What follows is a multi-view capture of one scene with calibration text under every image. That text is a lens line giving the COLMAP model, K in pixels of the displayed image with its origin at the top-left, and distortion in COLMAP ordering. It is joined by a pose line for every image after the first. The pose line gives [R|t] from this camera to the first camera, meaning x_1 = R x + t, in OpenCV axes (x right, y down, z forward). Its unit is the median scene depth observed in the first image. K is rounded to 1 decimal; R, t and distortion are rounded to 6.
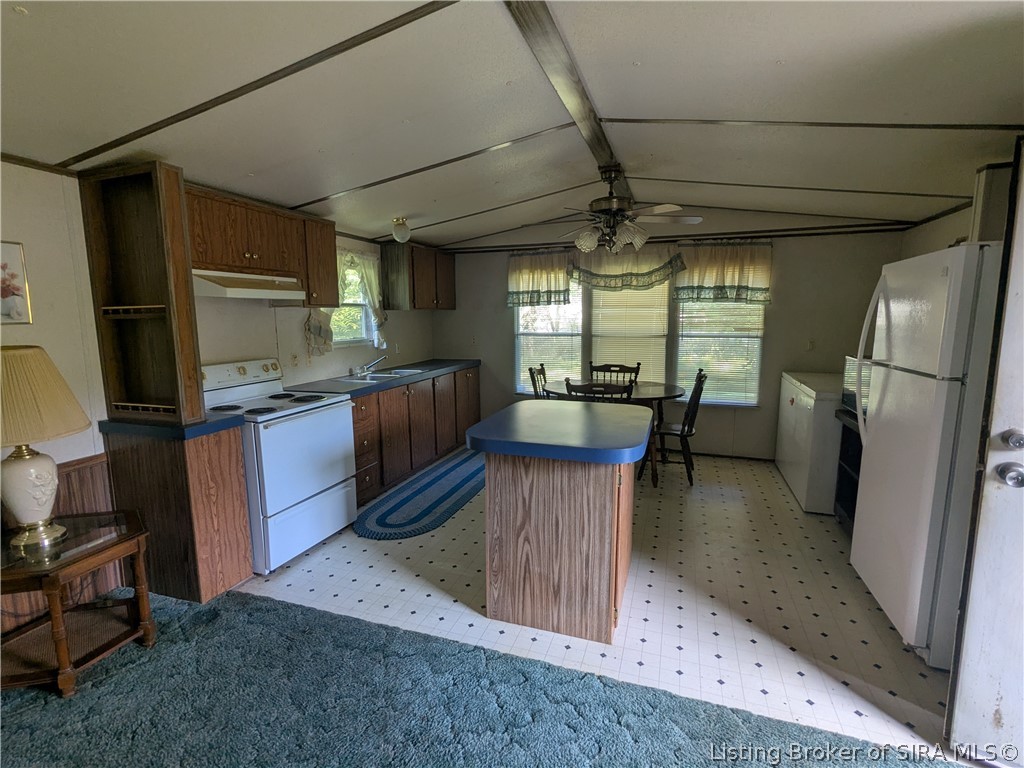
lens RADIAL K [[484.0, 0, 509.6], [0, 484.0, 383.8], [0, 0, 1]] dist [-0.001384, -0.002263]
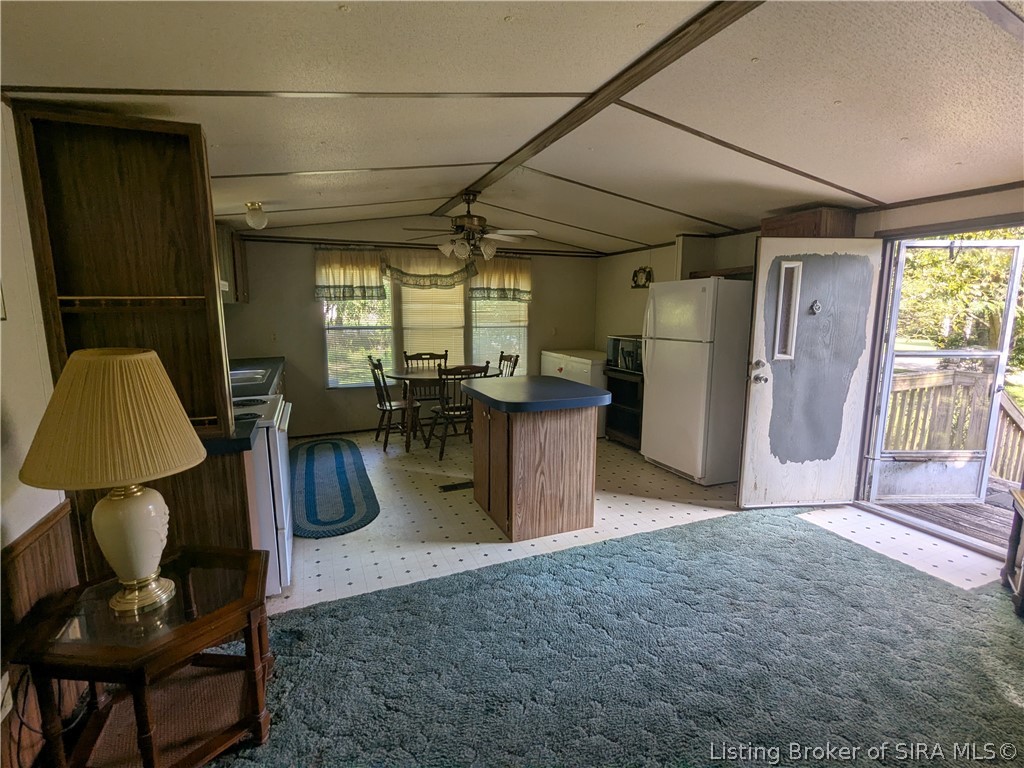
lens RADIAL K [[484.0, 0, 510.2], [0, 484.0, 383.6], [0, 0, 1]] dist [-0.001384, -0.002263]
pose [[0.741314, -0.095605, 0.664314, -0.431089], [0.088579, 0.995081, 0.044362, -0.000708], [-0.665288, 0.025958, 0.746136, 0.010220]]
